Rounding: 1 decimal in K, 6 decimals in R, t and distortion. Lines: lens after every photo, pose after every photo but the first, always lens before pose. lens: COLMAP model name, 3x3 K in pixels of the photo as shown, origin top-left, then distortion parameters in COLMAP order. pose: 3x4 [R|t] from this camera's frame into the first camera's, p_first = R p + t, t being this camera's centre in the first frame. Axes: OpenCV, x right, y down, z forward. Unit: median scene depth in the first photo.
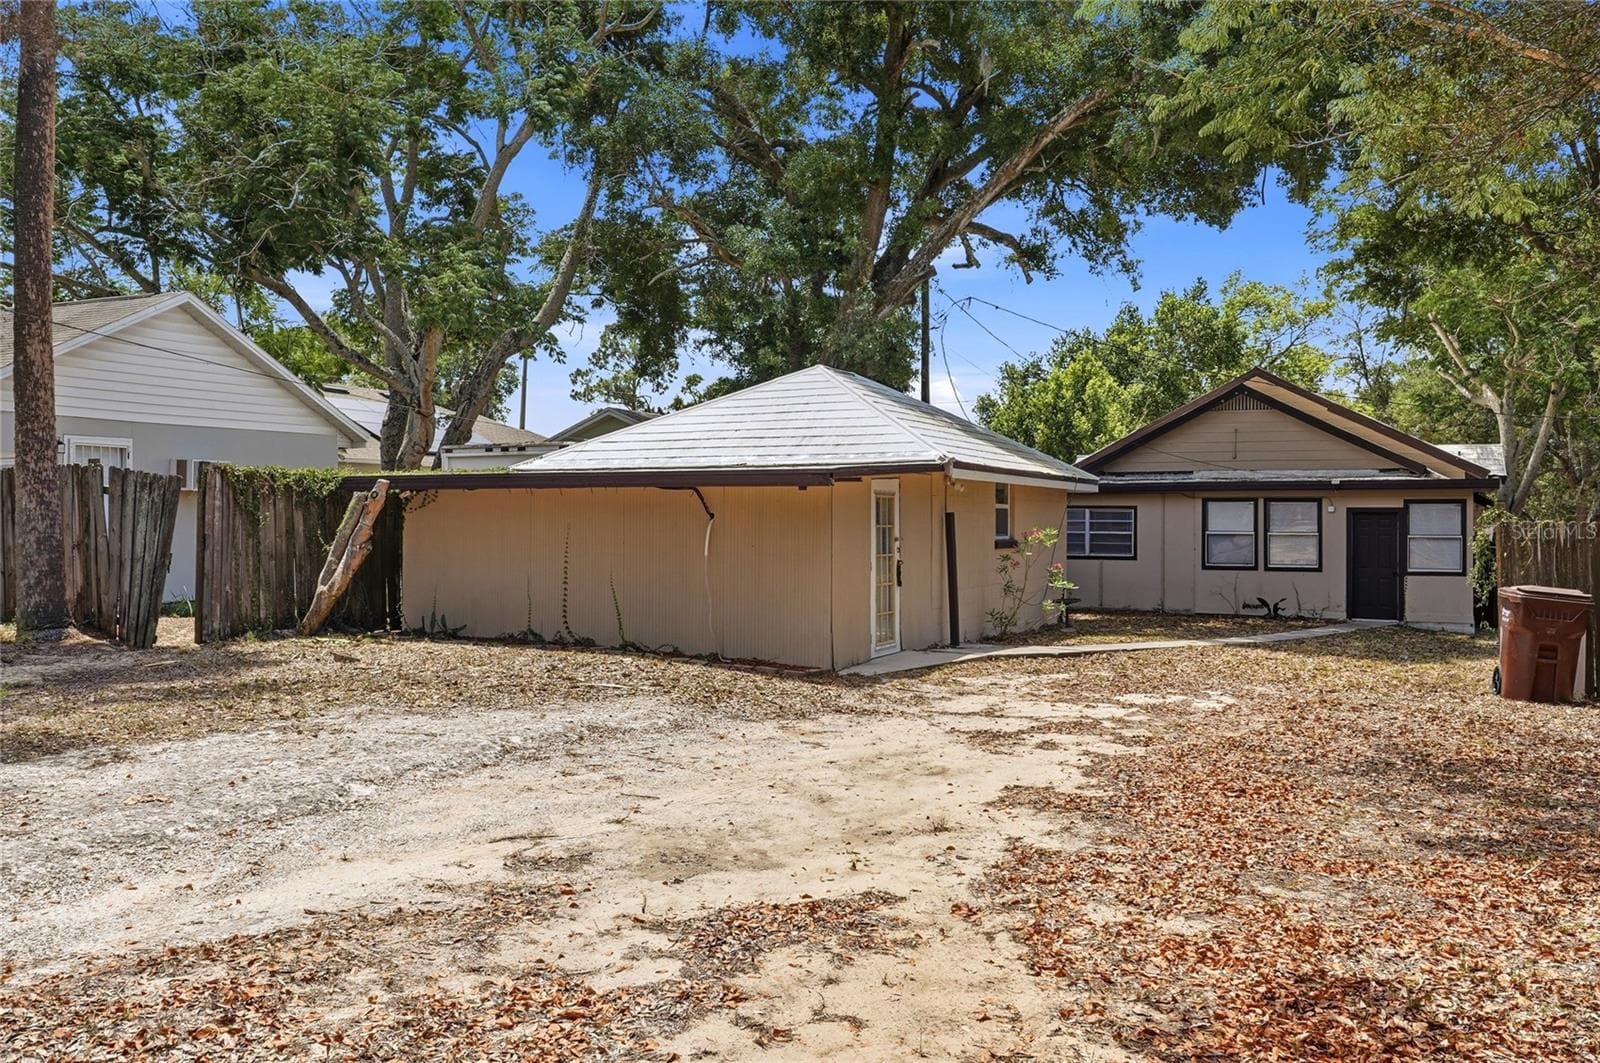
lens RADIAL K [[1371.5, 0, 800.4], [0, 1371.5, 513.0], [0, 0, 1]] dist [0.003432, 0.003525]
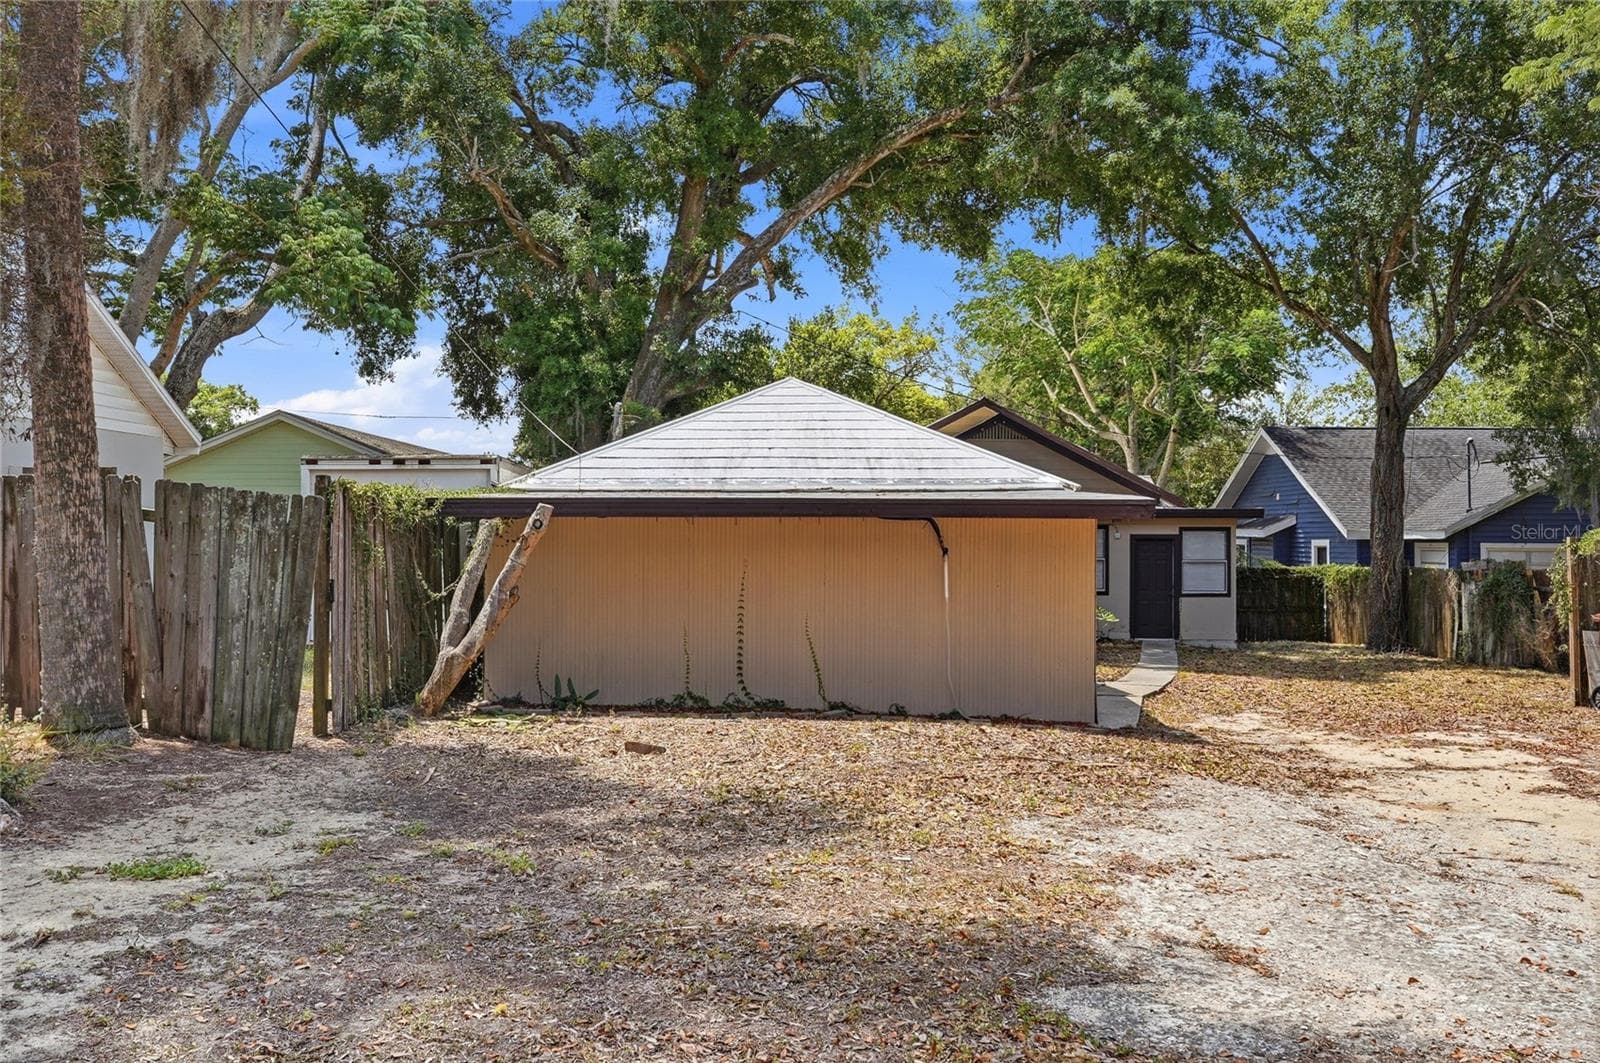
lens RADIAL K [[1356.0, 0, 800.0], [0, 1356.0, 531.5], [0, 0, 1]] dist [0.001068, 0.000469]
pose [[0.907823, 0.002867, 0.419345, -0.275807], [-0.003297, 0.999995, 0.000300, -0.005538], [-0.419341, -0.001655, 0.907827, 0.150169]]
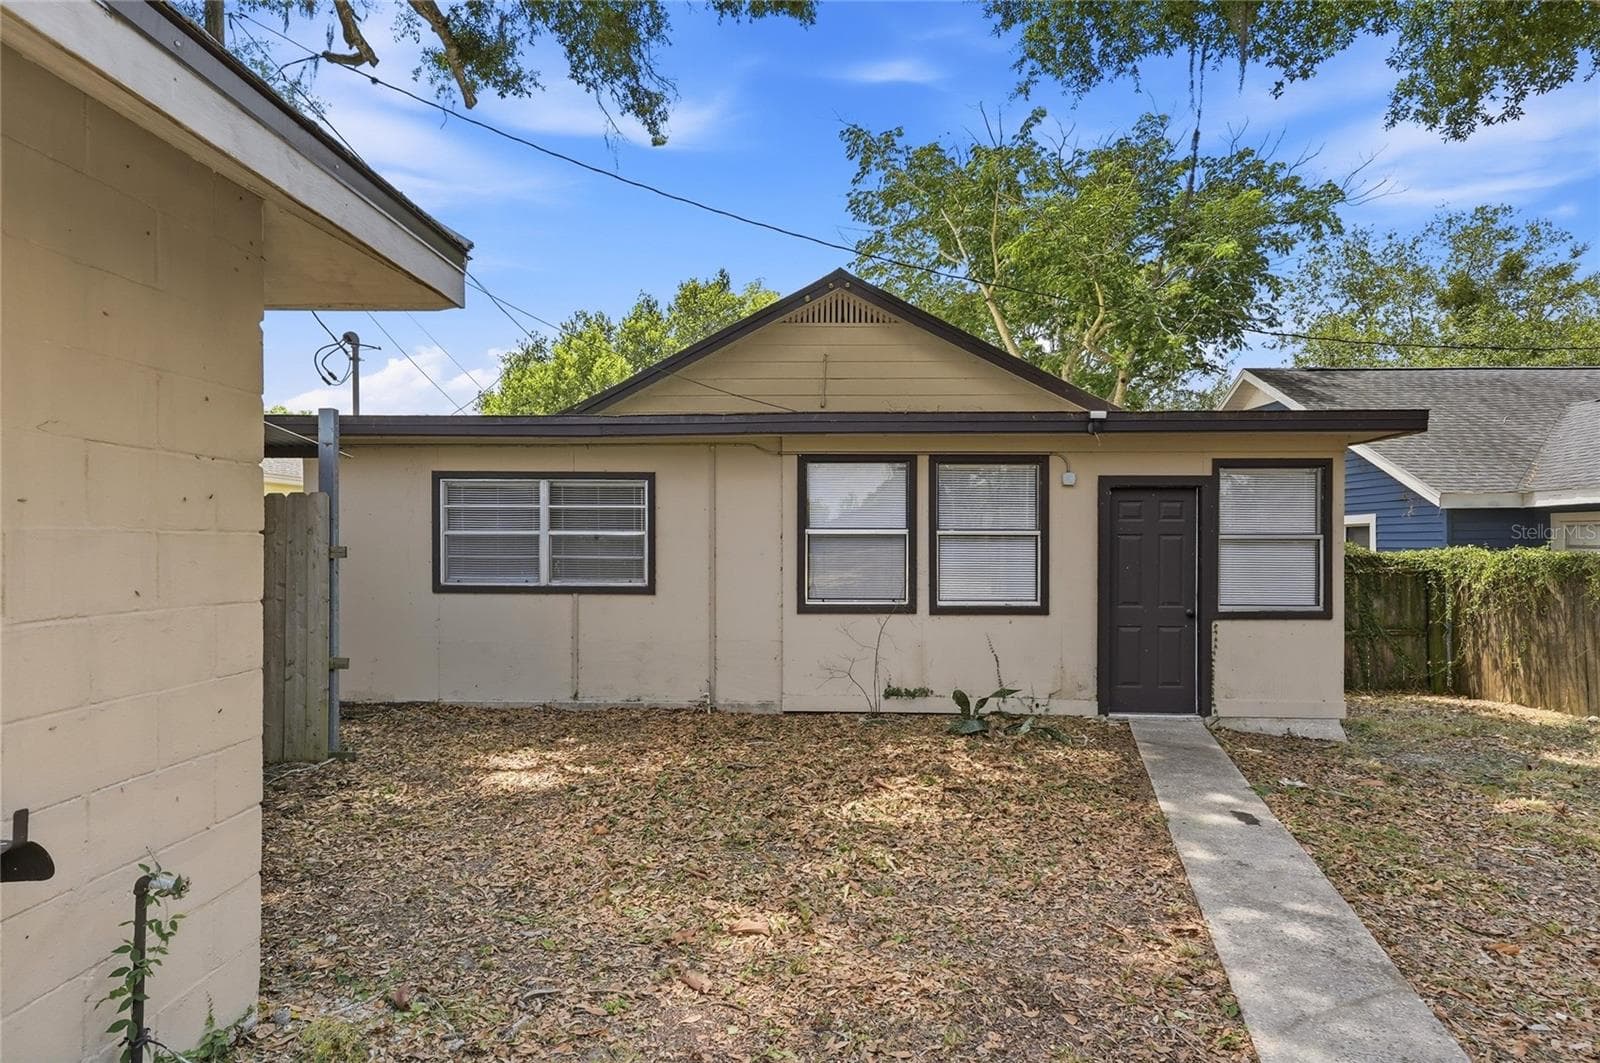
lens RADIAL K [[884.8, 0, 800.7], [0, 884.8, 547.7], [0, 0, 1]] dist [-0.002406, -0.000051]
pose [[0.920356, -0.004353, 0.391058, 0.187077], [0.000528, 0.999951, 0.009888, 0.017248], [-0.391082, -0.008893, 0.920313, 0.759994]]
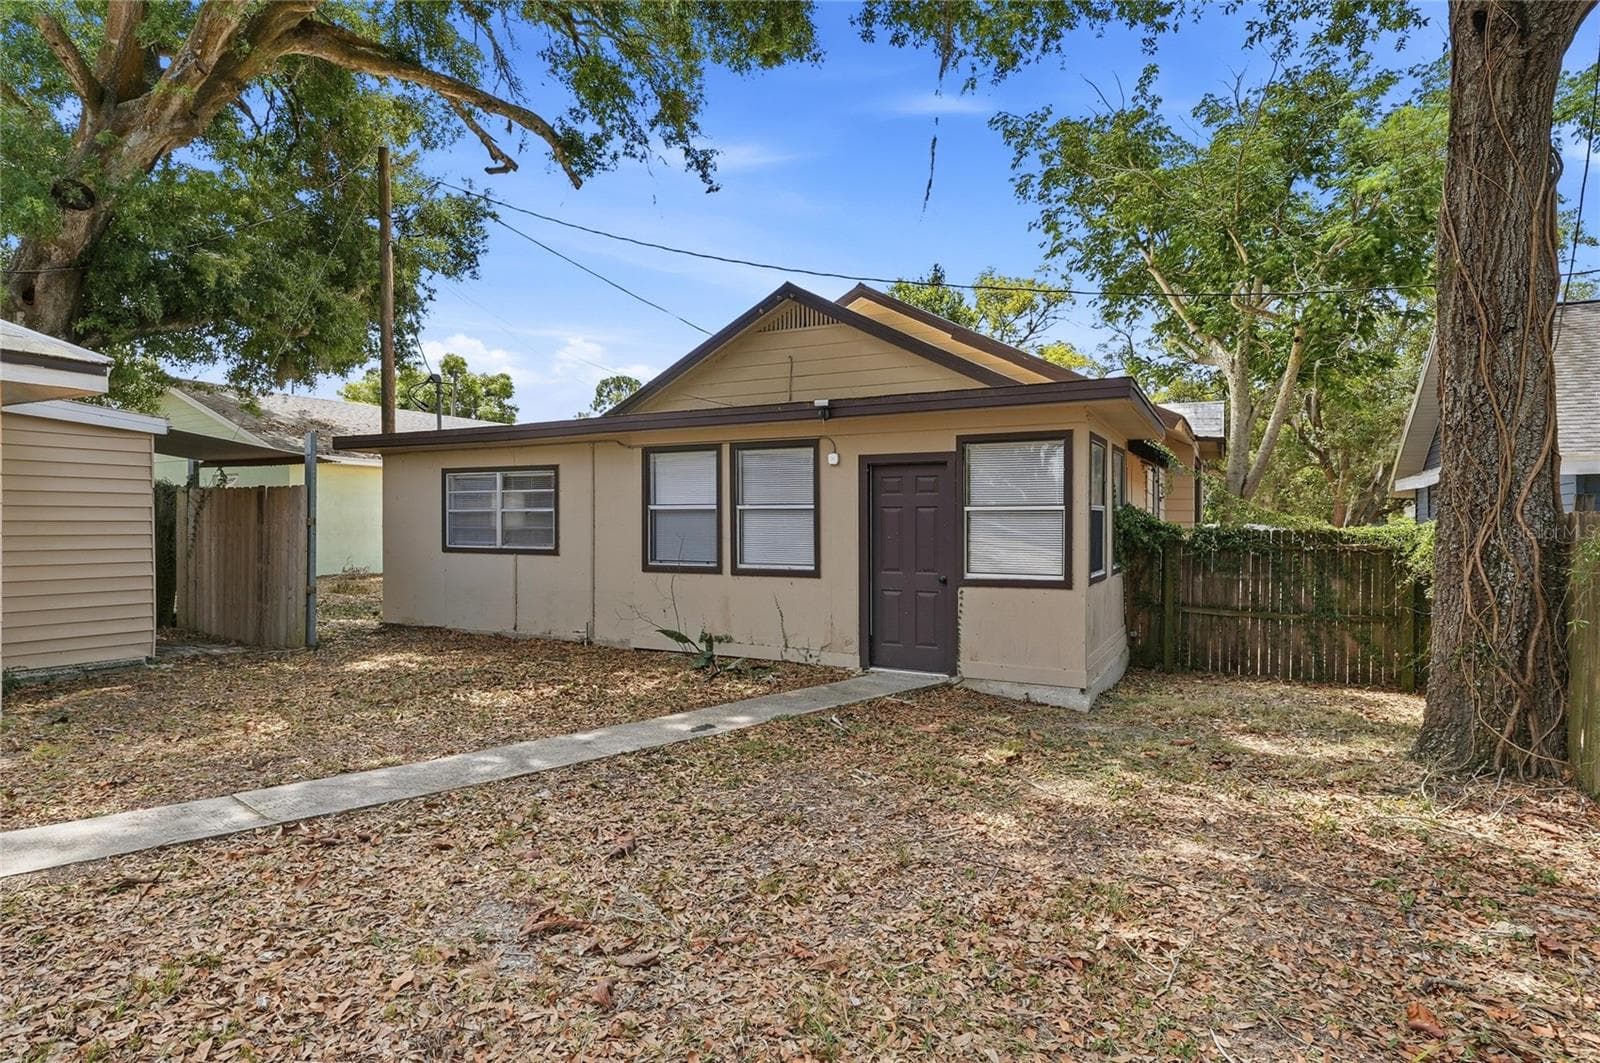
lens RADIAL K [[873.9, 0, 782.1], [0, 873.9, 532.4], [0, 0, 1]] dist [-0.000582, 0.000082]
pose [[0.998439, -0.001038, -0.055835, 0.385199], [0.001534, 0.999960, 0.008837, 0.022276], [0.055824, -0.008908, 0.998401, 0.662115]]
